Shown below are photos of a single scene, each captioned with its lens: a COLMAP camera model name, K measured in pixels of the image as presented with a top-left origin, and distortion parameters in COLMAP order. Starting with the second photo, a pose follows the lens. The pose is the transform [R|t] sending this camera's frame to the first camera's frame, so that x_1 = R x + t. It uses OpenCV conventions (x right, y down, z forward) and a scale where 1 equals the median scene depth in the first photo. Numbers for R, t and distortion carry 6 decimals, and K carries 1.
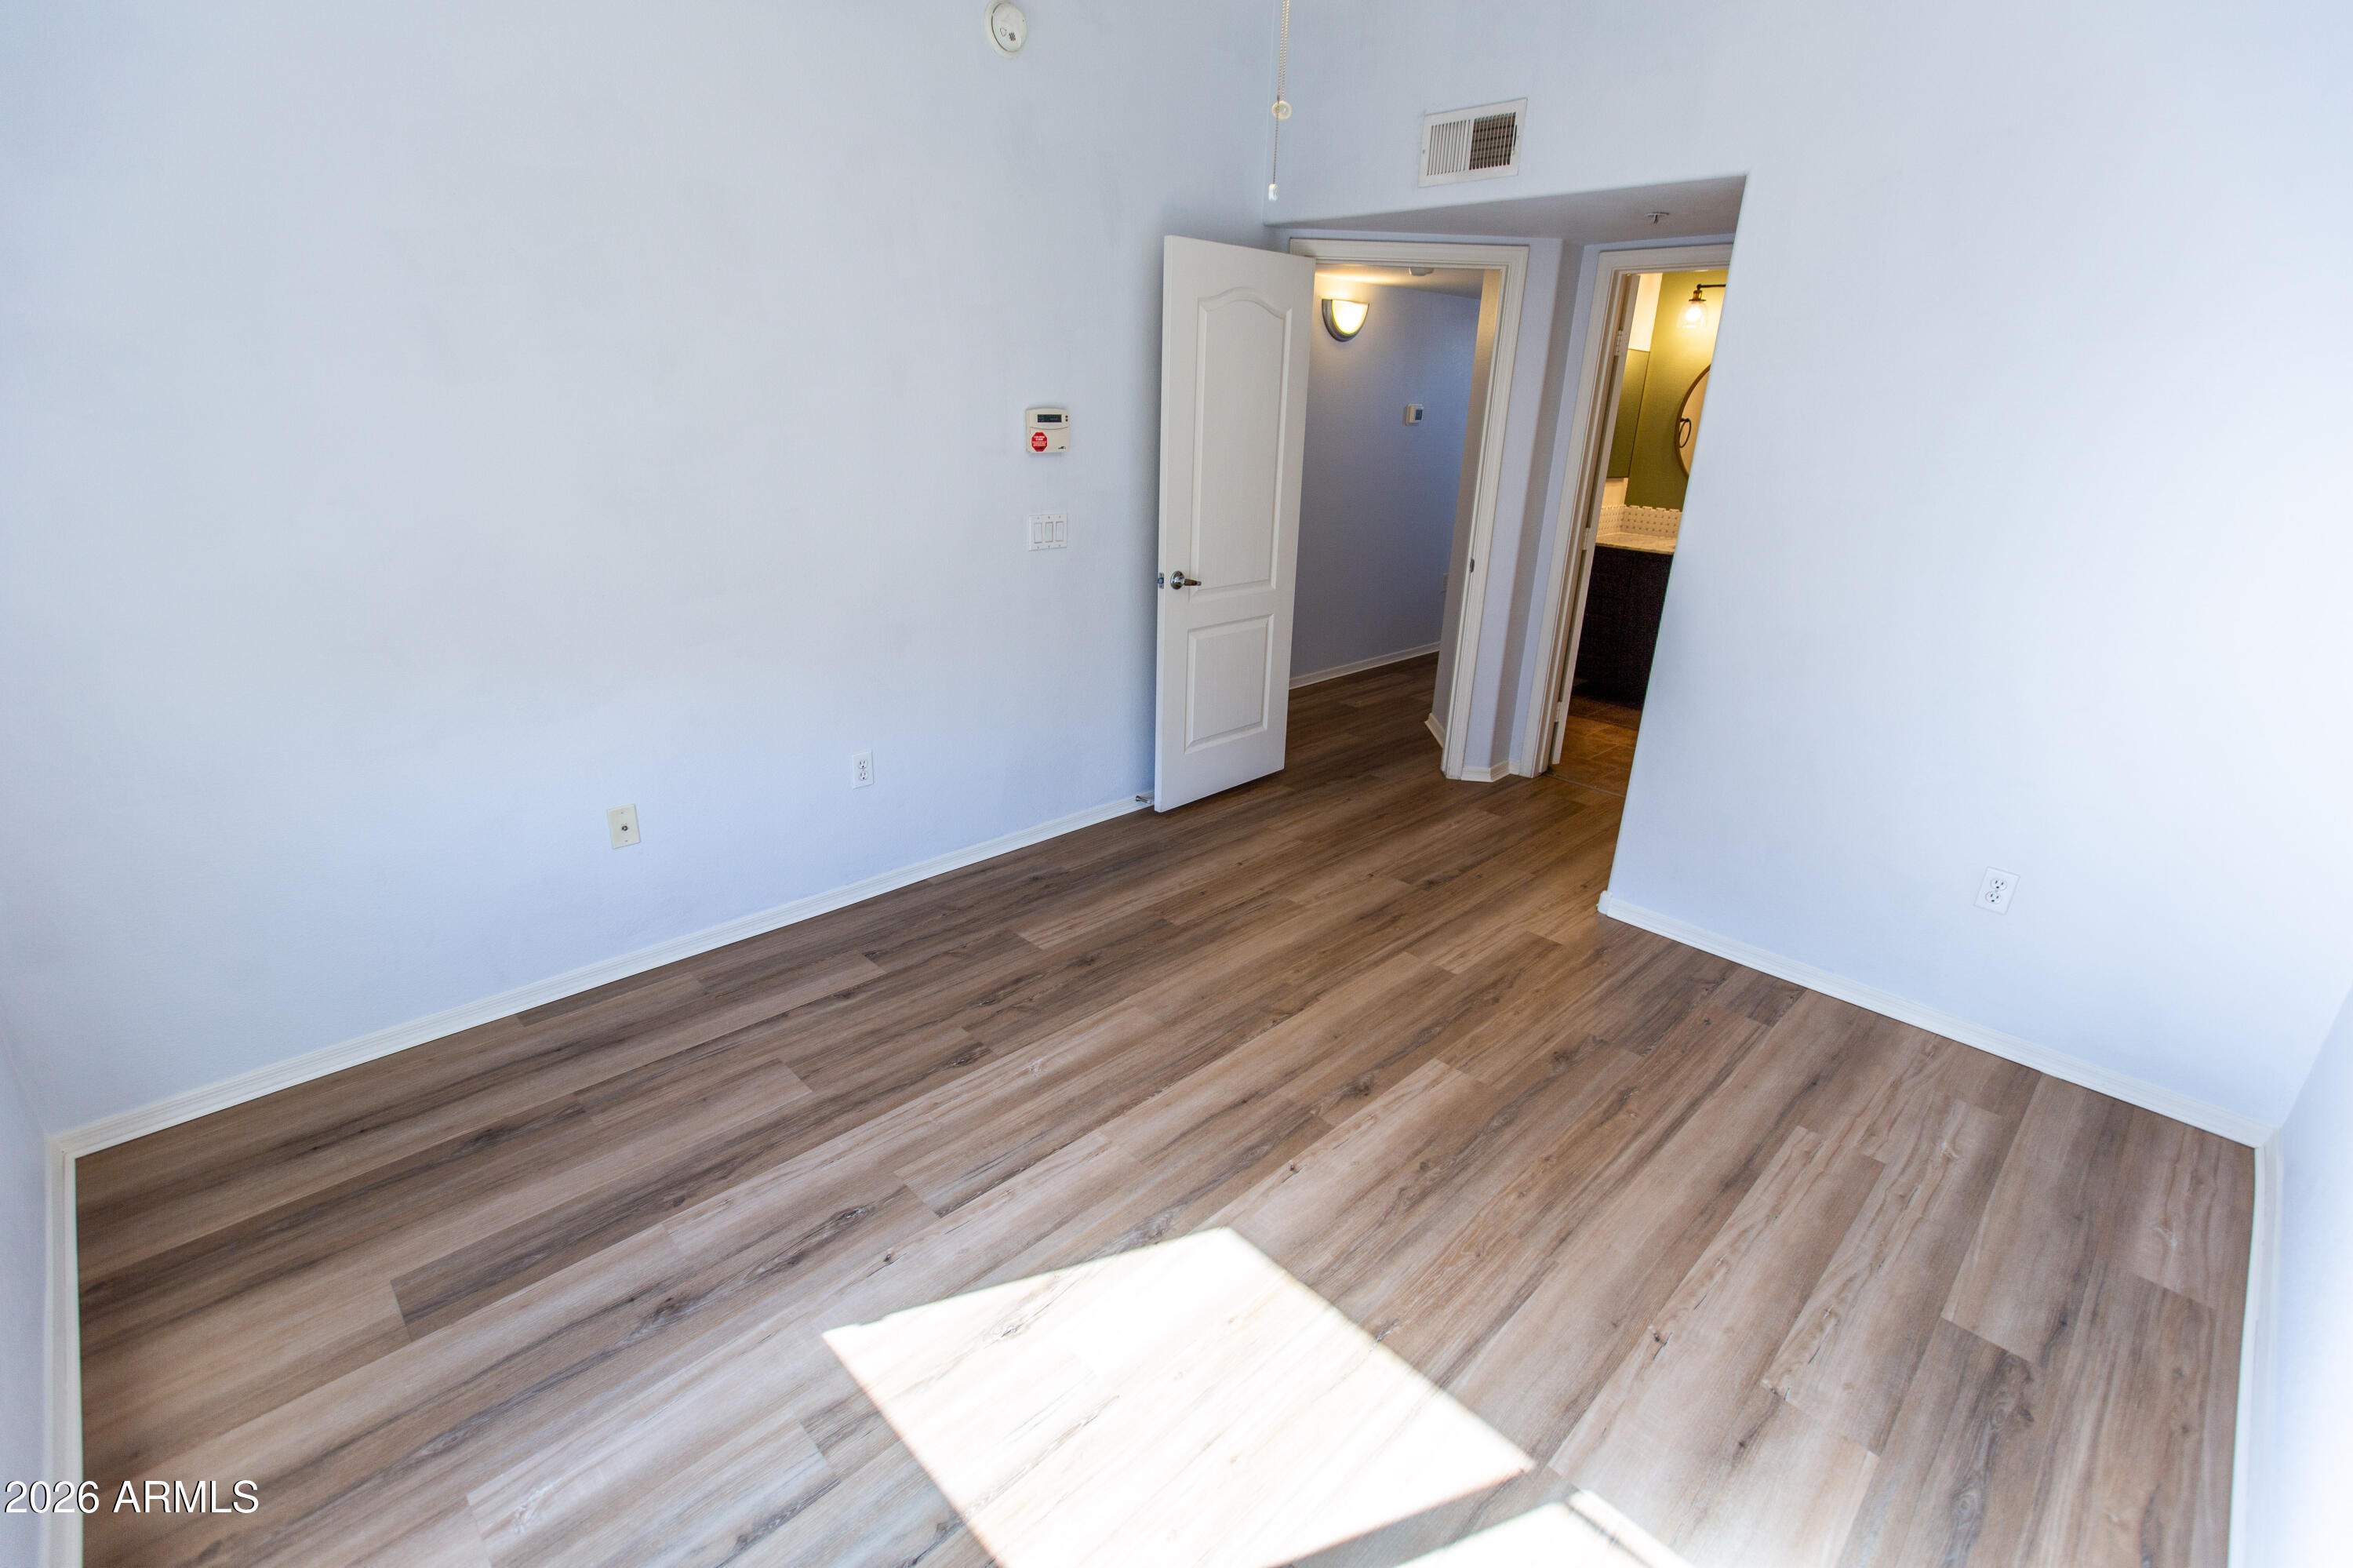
lens RADIAL K [[1055.8, 0, 1191.0], [0, 1055.8, 779.1], [0, 0, 1]] dist [0.007103, -0.000931]
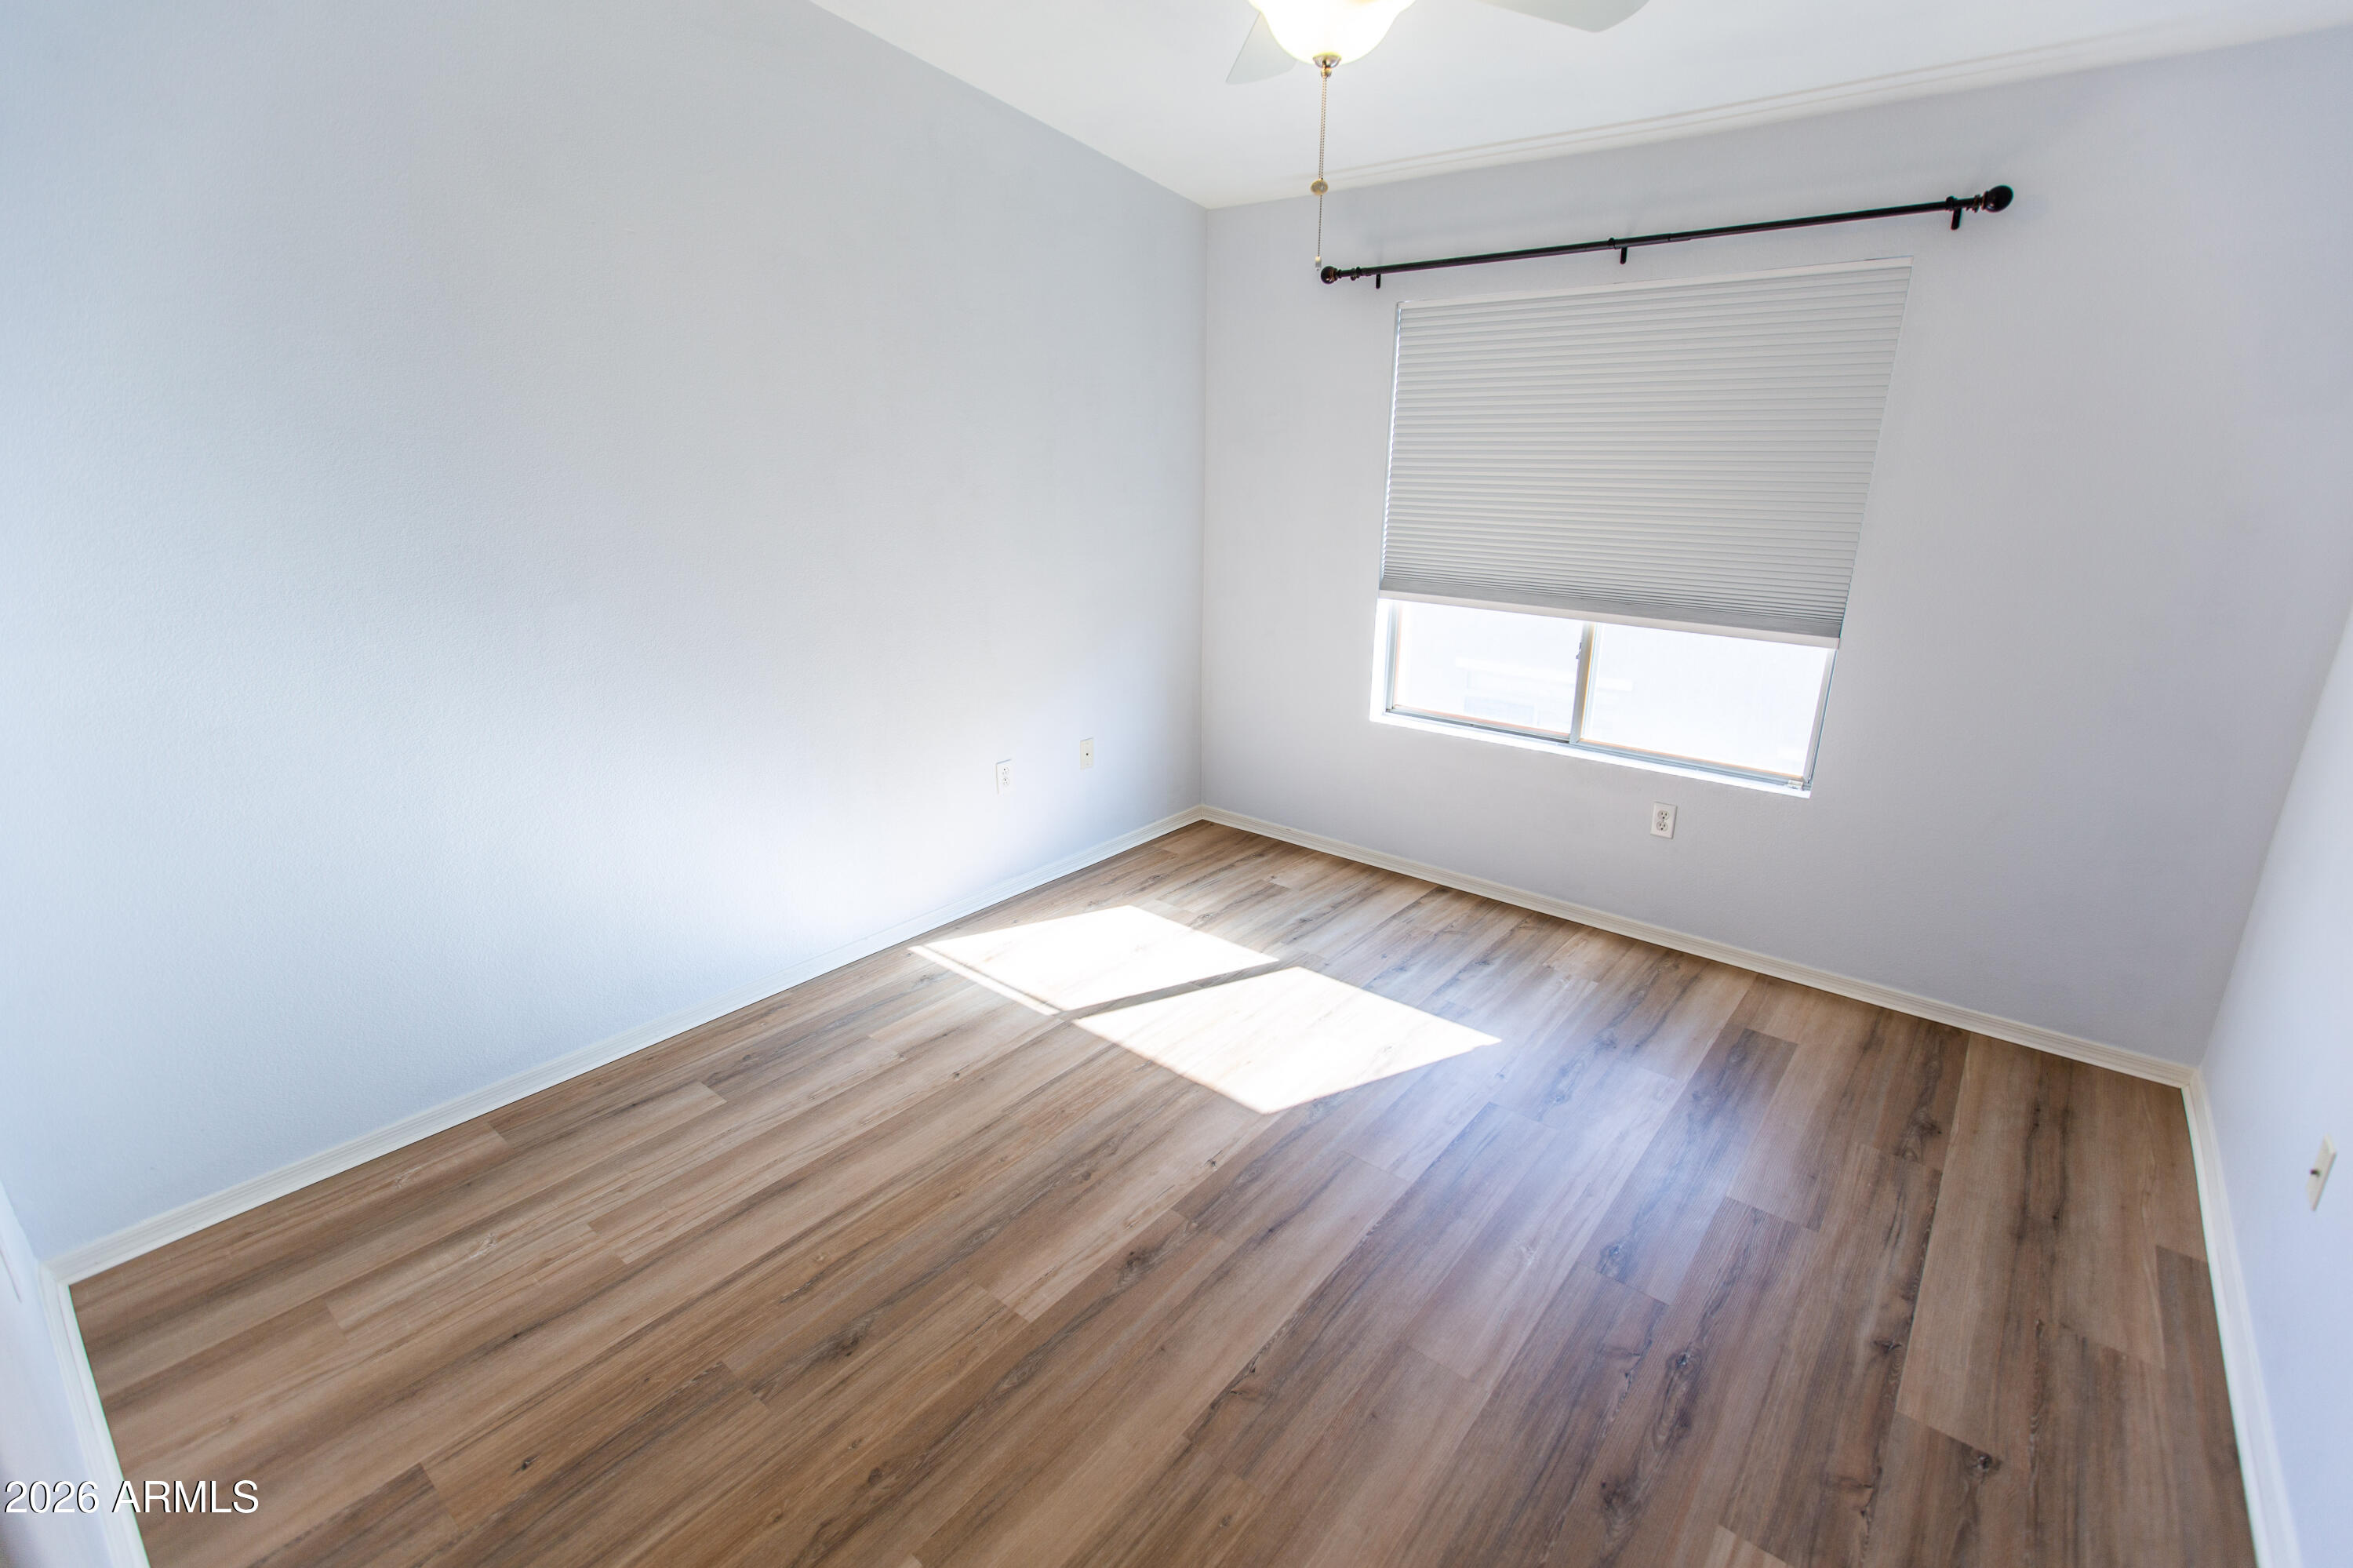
lens RADIAL K [[1055.8, 0, 1191.0], [0, 1055.8, 779.1], [0, 0, 1]] dist [0.007103, -0.000931]
pose [[-0.993314, -0.006447, -0.115264, 0.238511], [-0.075271, 0.793197, 0.604295, -0.564778], [0.087531, 0.608931, -0.788379, 1.569195]]
